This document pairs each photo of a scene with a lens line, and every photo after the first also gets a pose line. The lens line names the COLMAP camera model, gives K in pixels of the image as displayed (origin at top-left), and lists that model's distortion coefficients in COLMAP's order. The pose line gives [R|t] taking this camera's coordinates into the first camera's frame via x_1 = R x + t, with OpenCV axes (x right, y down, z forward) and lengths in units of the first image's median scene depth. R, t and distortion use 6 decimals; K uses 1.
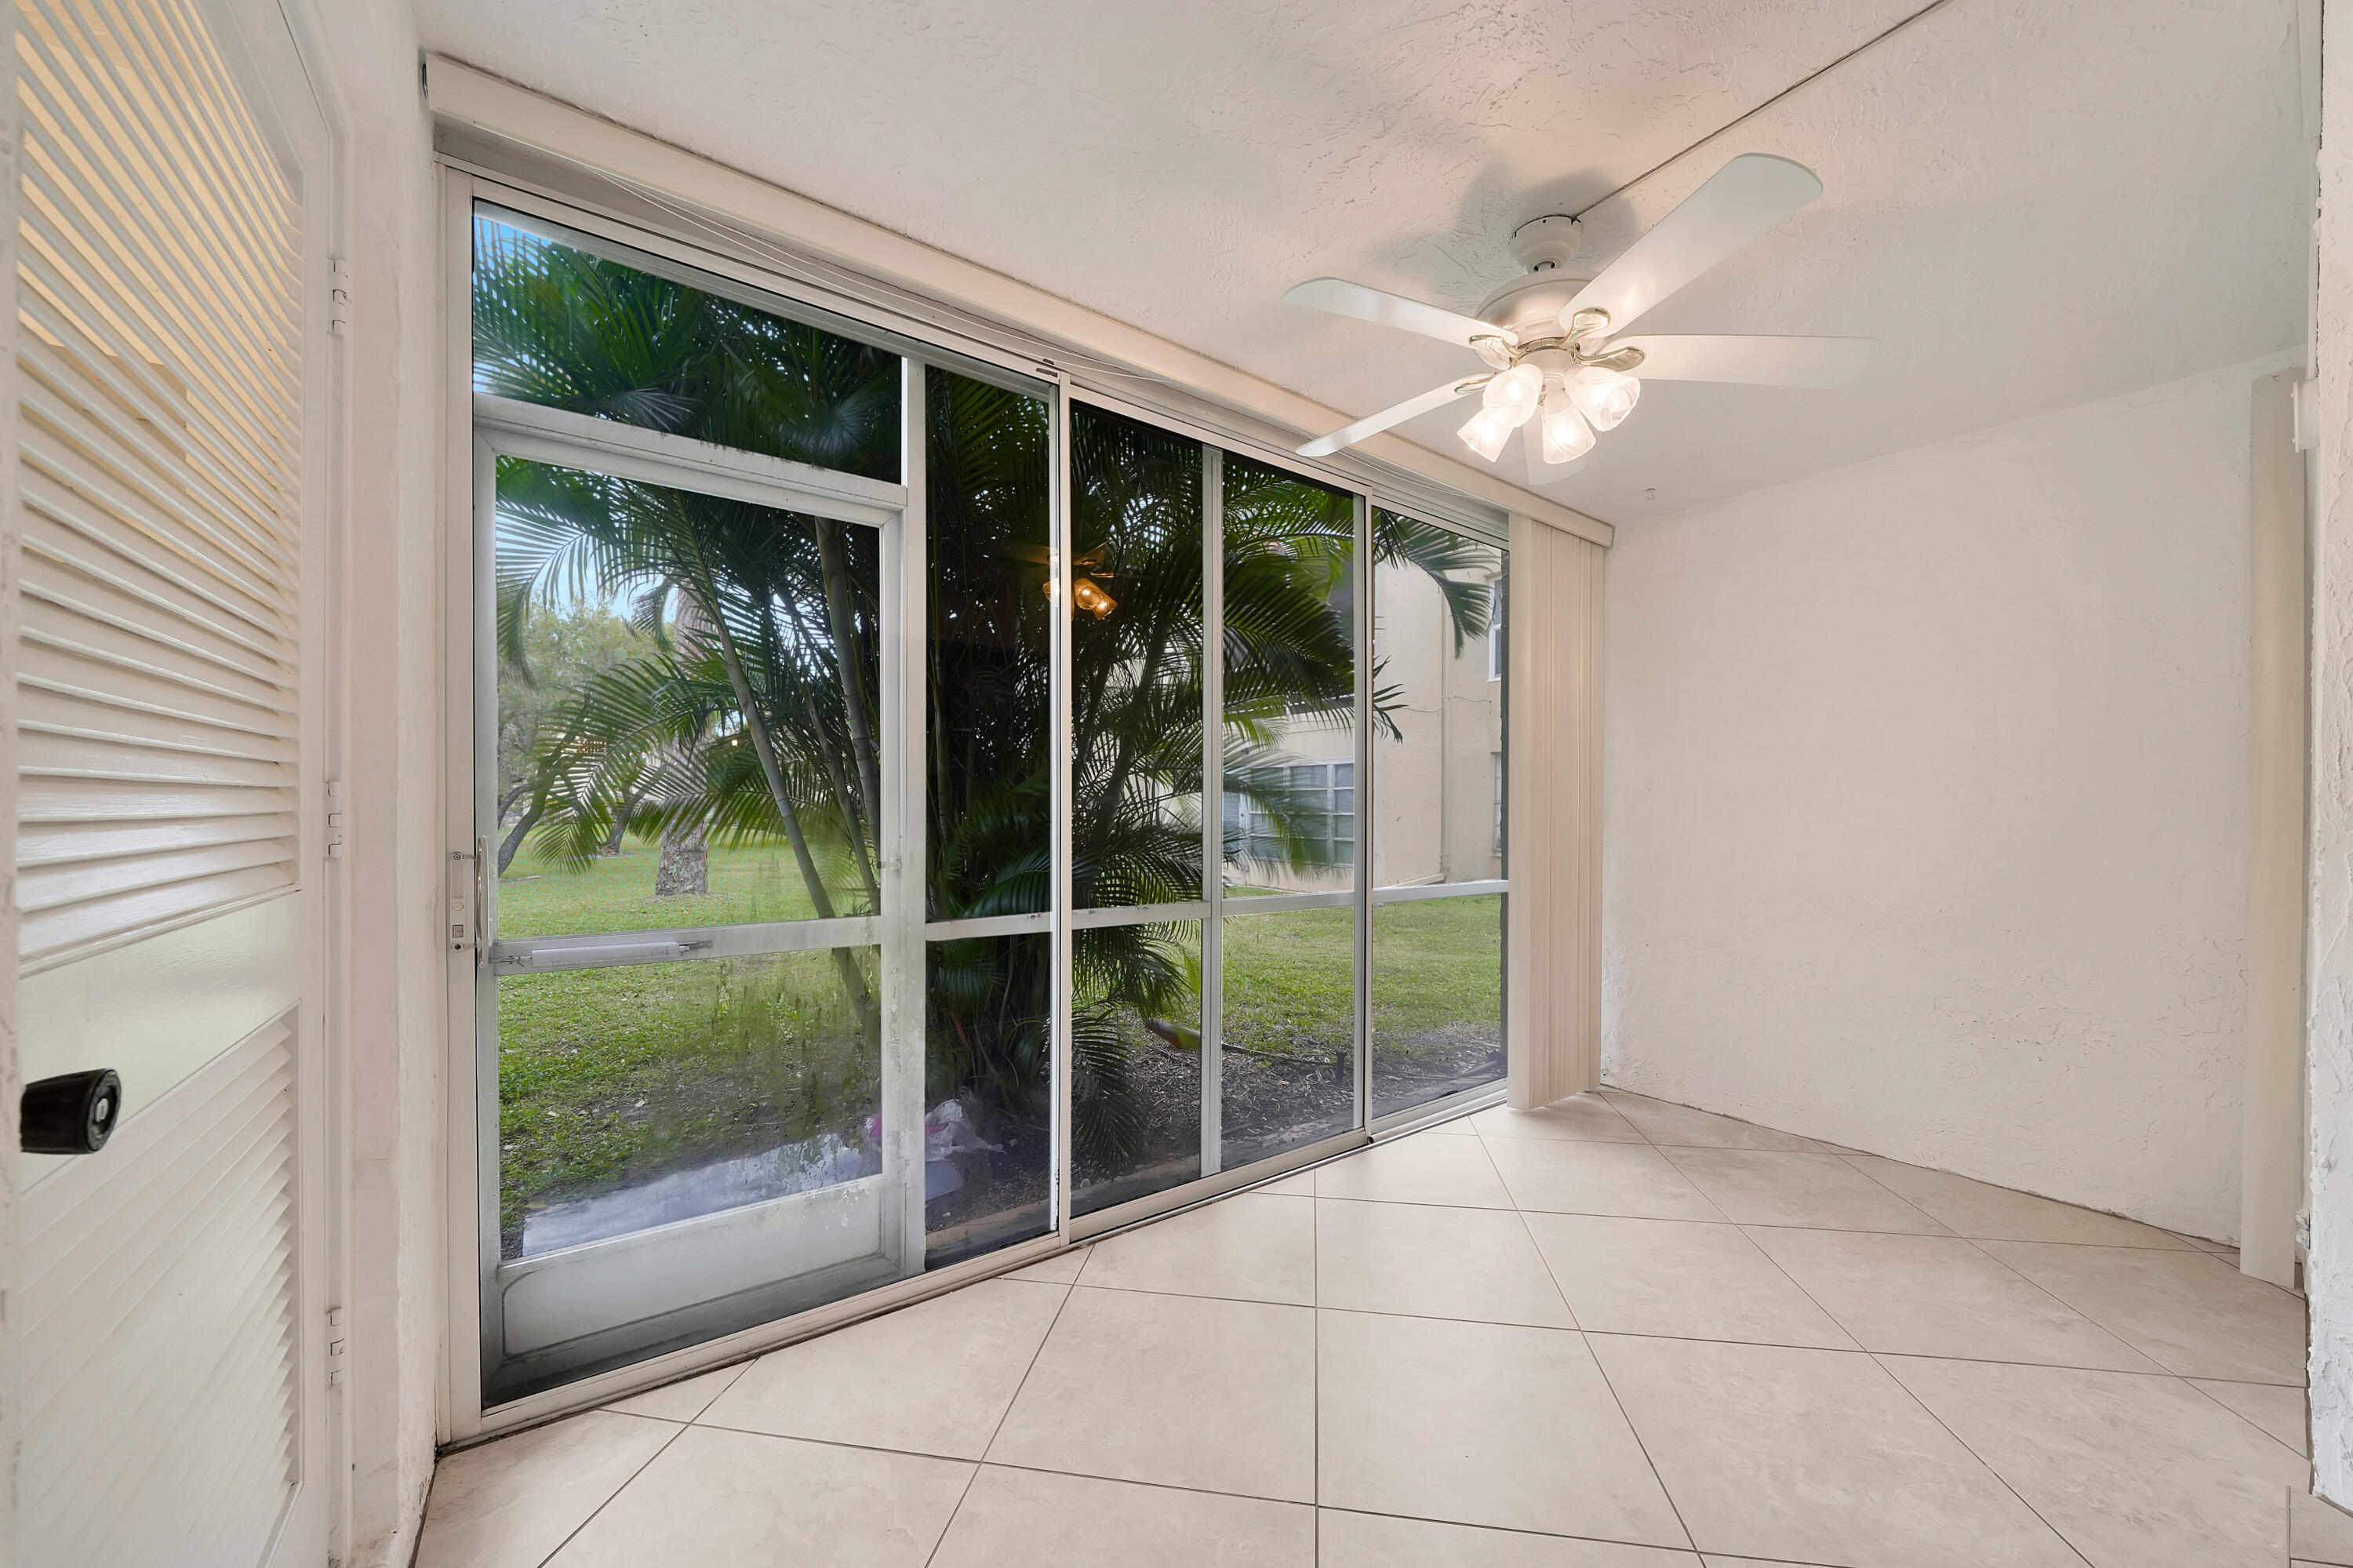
lens RADIAL K [[849.3, 0, 1163.9], [0, 849.3, 825.2], [0, 0, 1]] dist [-0.013859, -0.000060]
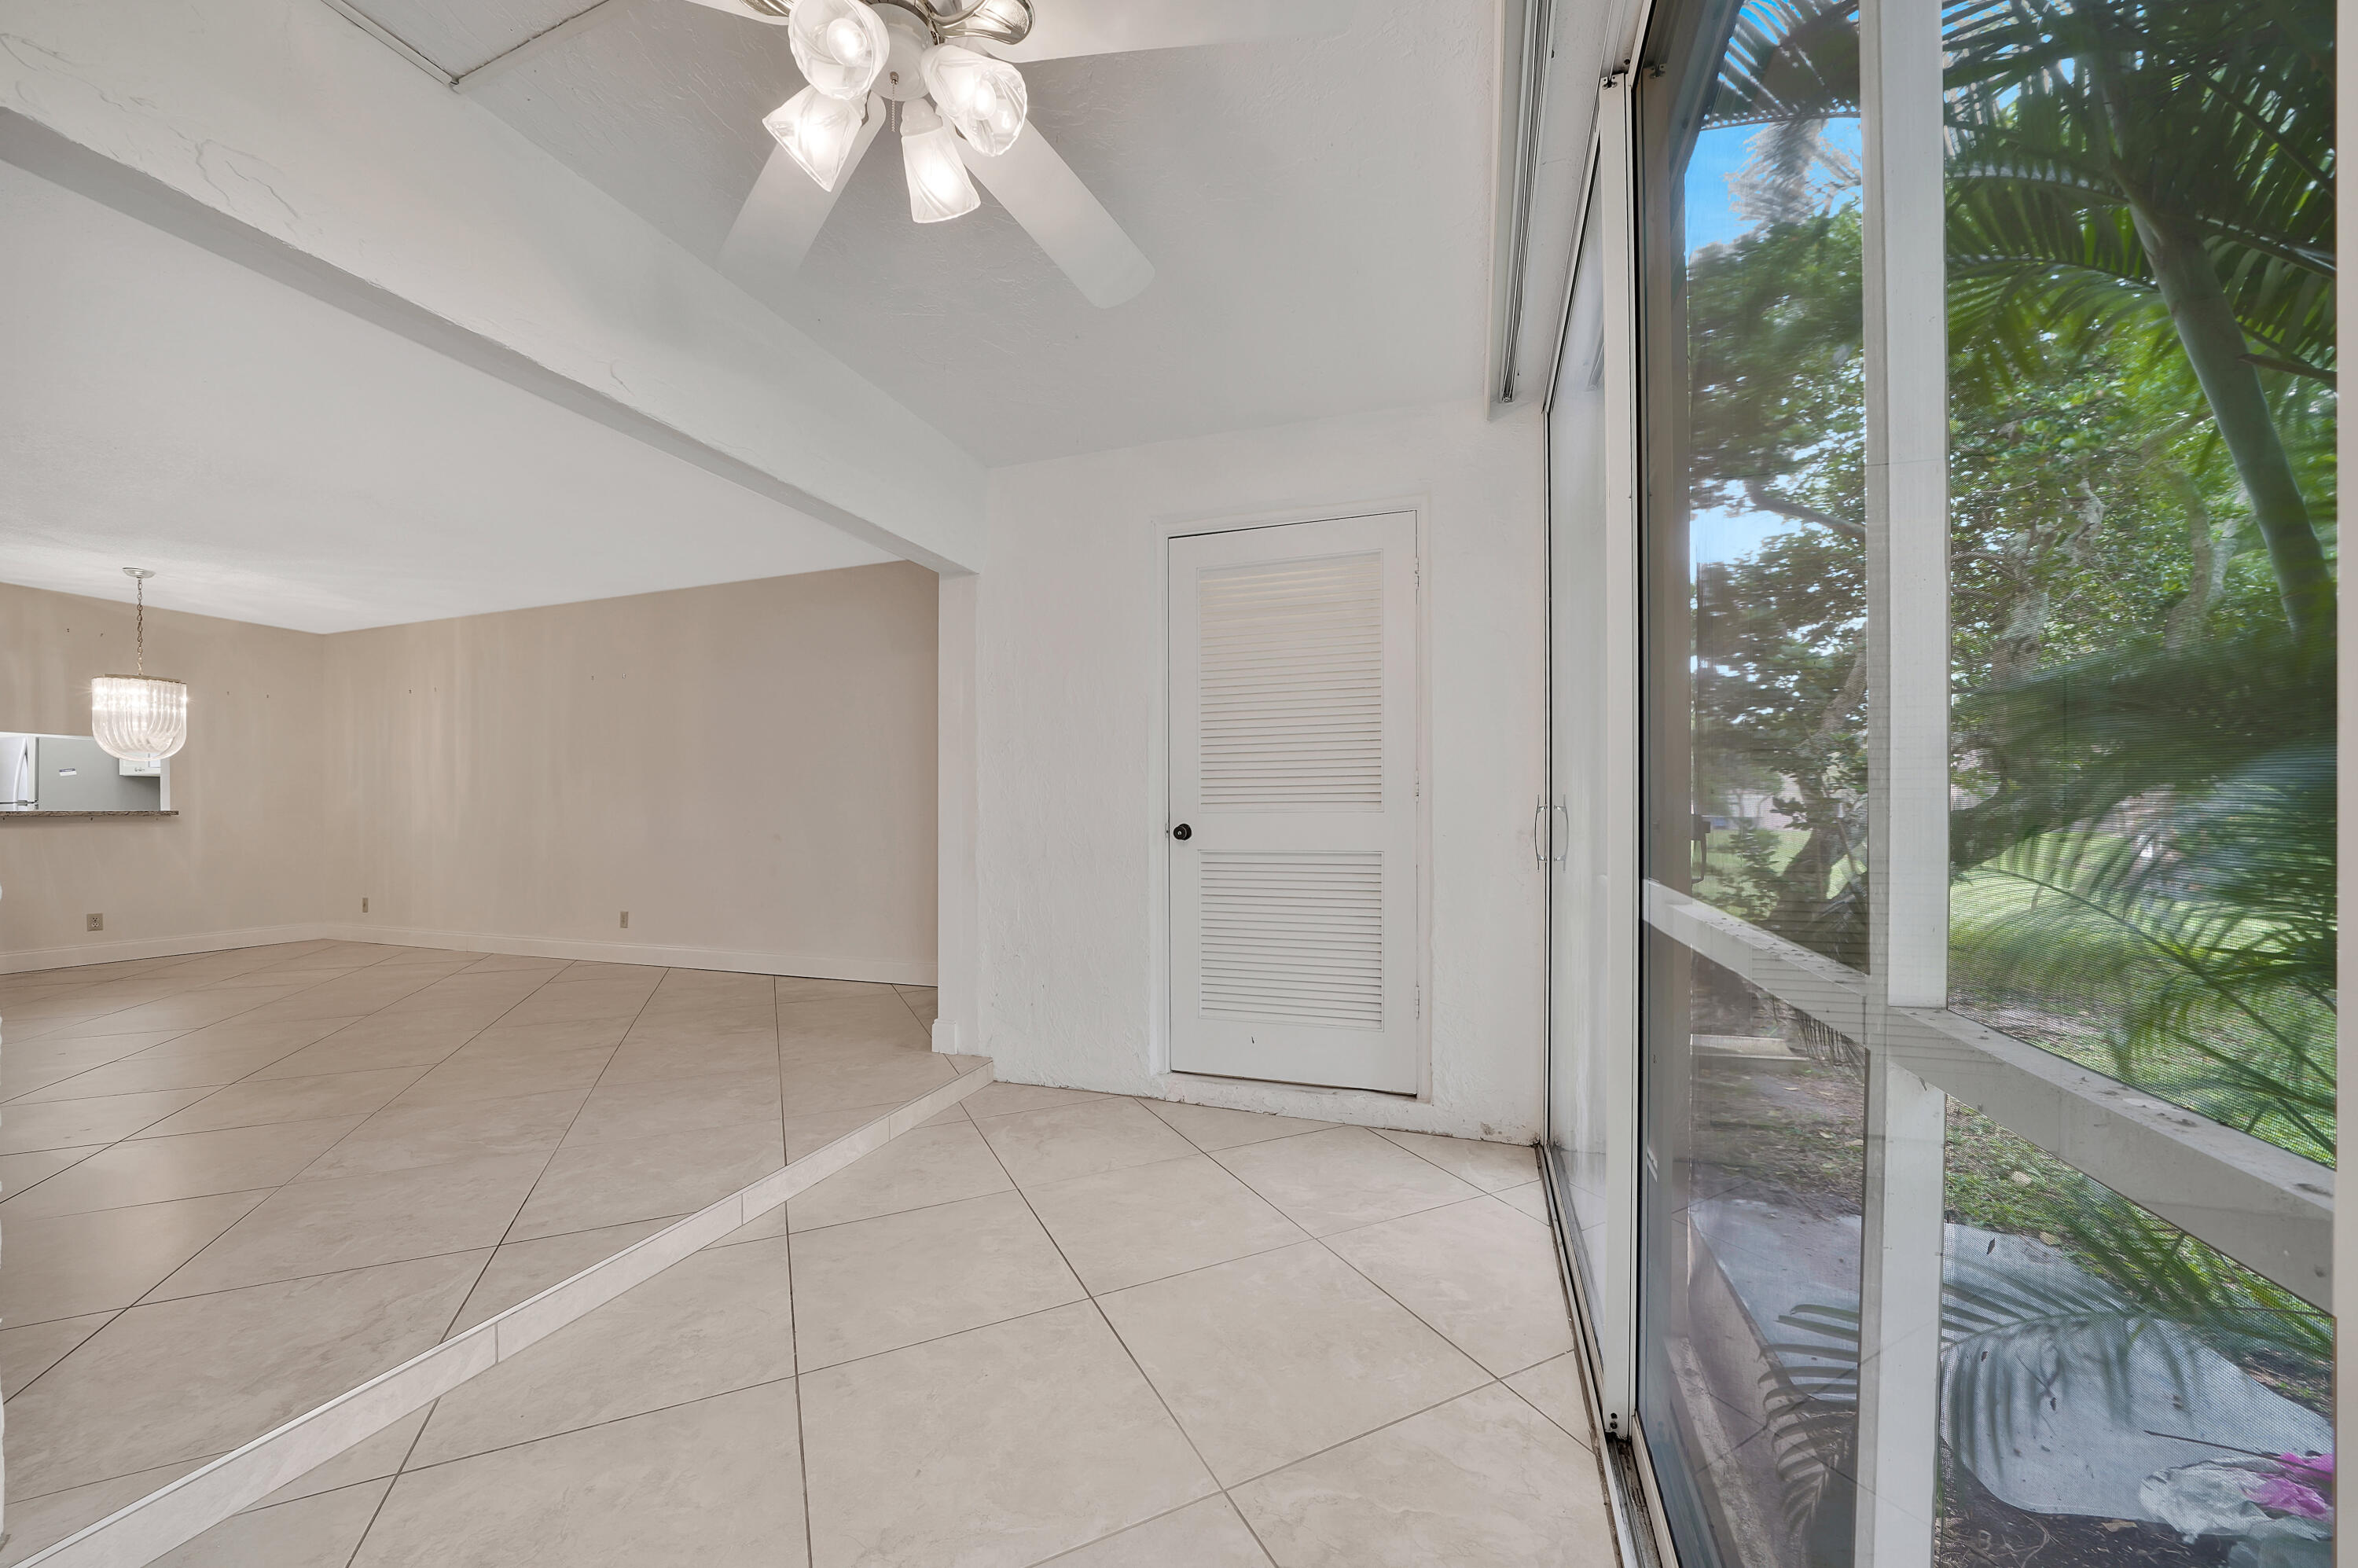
lens RADIAL K [[839.7, 0, 1171.3], [0, 839.7, 792.1], [0, 0, 1]] dist [-0.022714, 0.003242]
pose [[-0.809949, -0.019224, -0.586185, 0.458488], [-0.014168, 0.999812, -0.013212, 0.025208], [0.586329, -0.002396, -0.810070, 1.136696]]
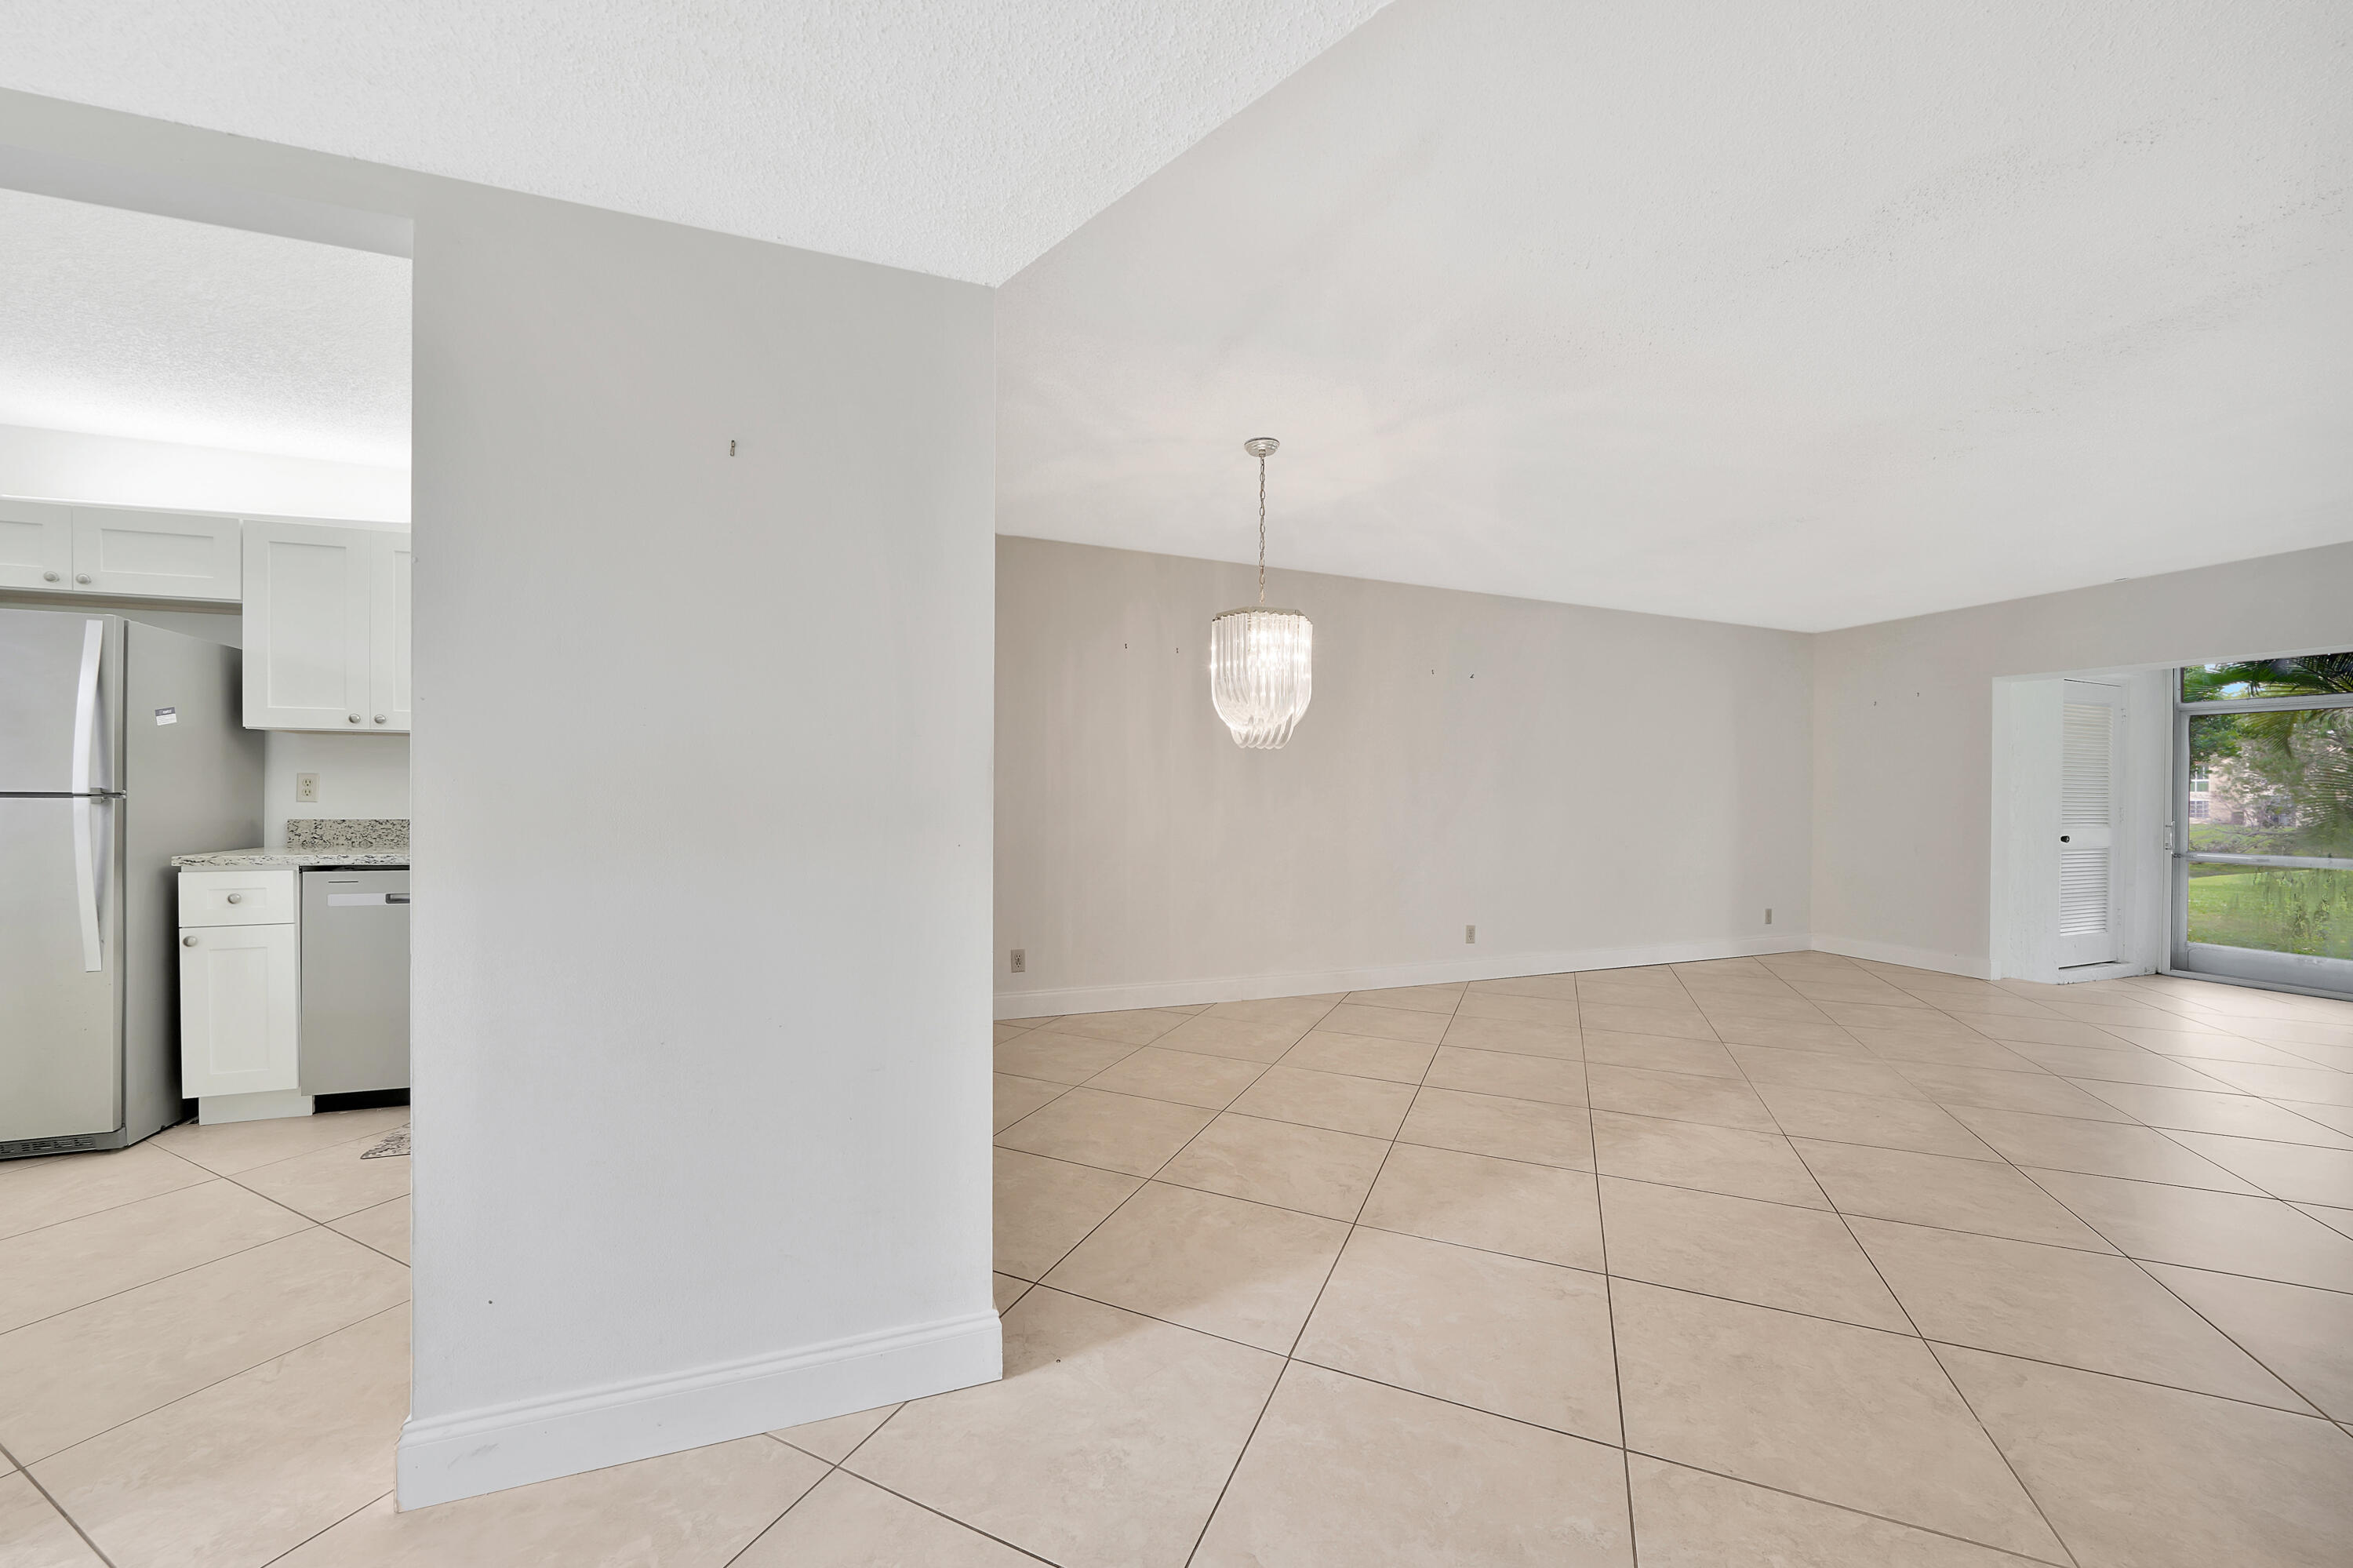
lens RADIAL K [[861.4, 0, 1176.0], [0, 861.4, 798.6], [0, 0, 1]] dist [-0.025032, 0.002838]
pose [[-0.250867, -0.007315, -0.967994, 2.471315], [-0.029615, 0.999561, 0.000122, 0.024516], [0.967569, 0.028697, -0.250973, -1.517625]]
